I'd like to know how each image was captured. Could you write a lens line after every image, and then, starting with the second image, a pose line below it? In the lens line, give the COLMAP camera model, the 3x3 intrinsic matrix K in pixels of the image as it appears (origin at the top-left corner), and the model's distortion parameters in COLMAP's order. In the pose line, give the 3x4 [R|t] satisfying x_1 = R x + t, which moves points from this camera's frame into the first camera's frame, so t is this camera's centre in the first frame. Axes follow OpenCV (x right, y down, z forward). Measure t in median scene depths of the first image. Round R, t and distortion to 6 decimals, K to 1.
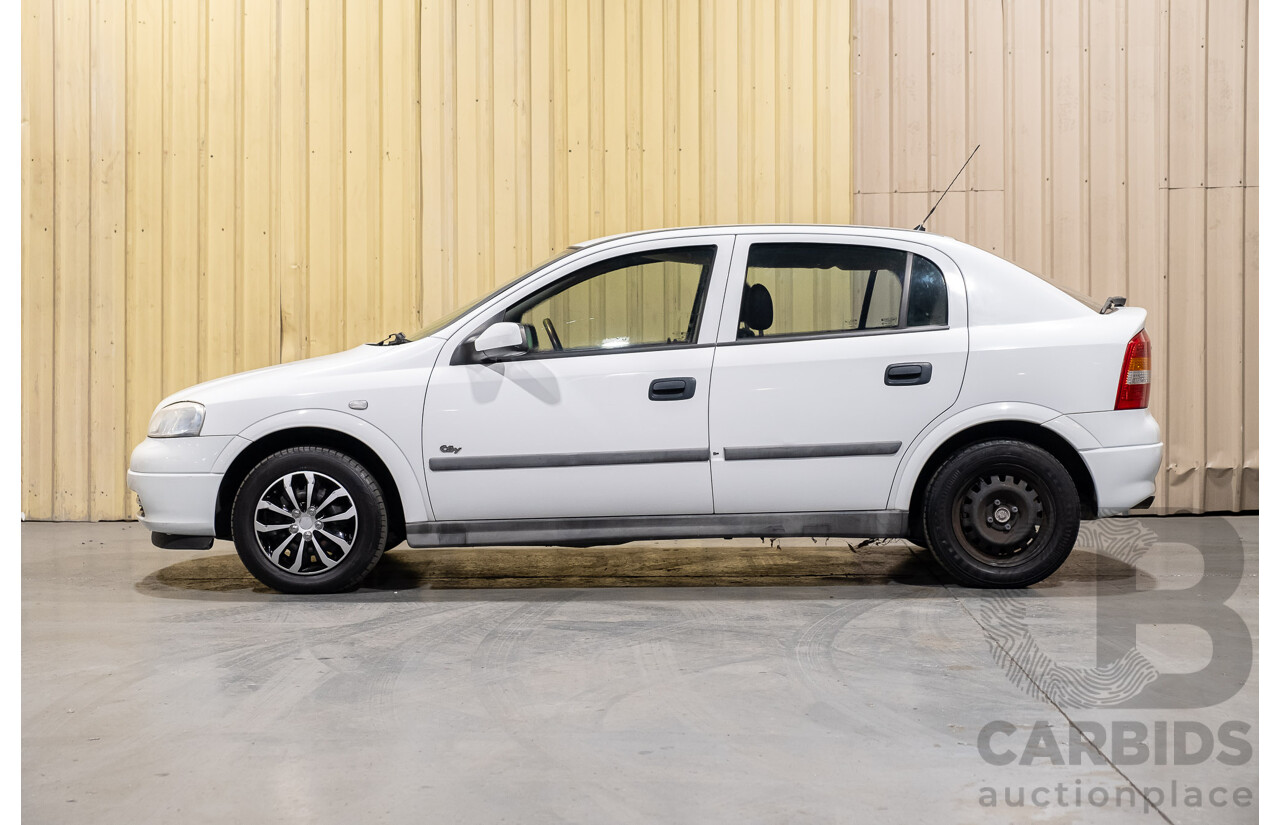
lens RADIAL K [[1575.4, 0, 640.2], [0, 1575.4, 428.9], [0, 0, 1]] dist [0.125791, -0.038433]
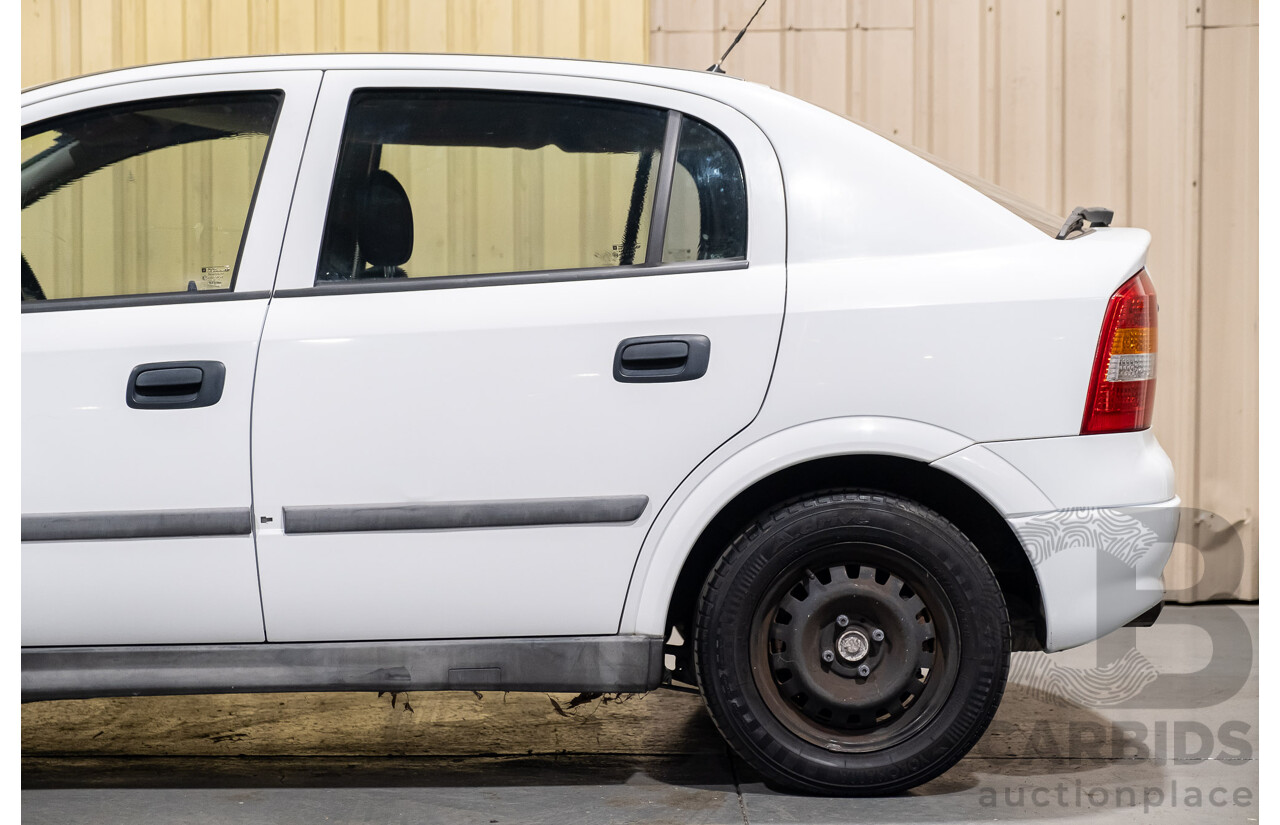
lens RADIAL K [[1864.2, 0, 609.4], [0, 1864.2, 409.6], [0, 0, 1]] dist [0.157923, -0.066062]
pose [[0.999935, 0.005947, 0.009699, 0.146800], [-0.005994, 0.999970, 0.004894, -0.021421], [-0.009669, -0.004952, 0.999941, 0.420653]]
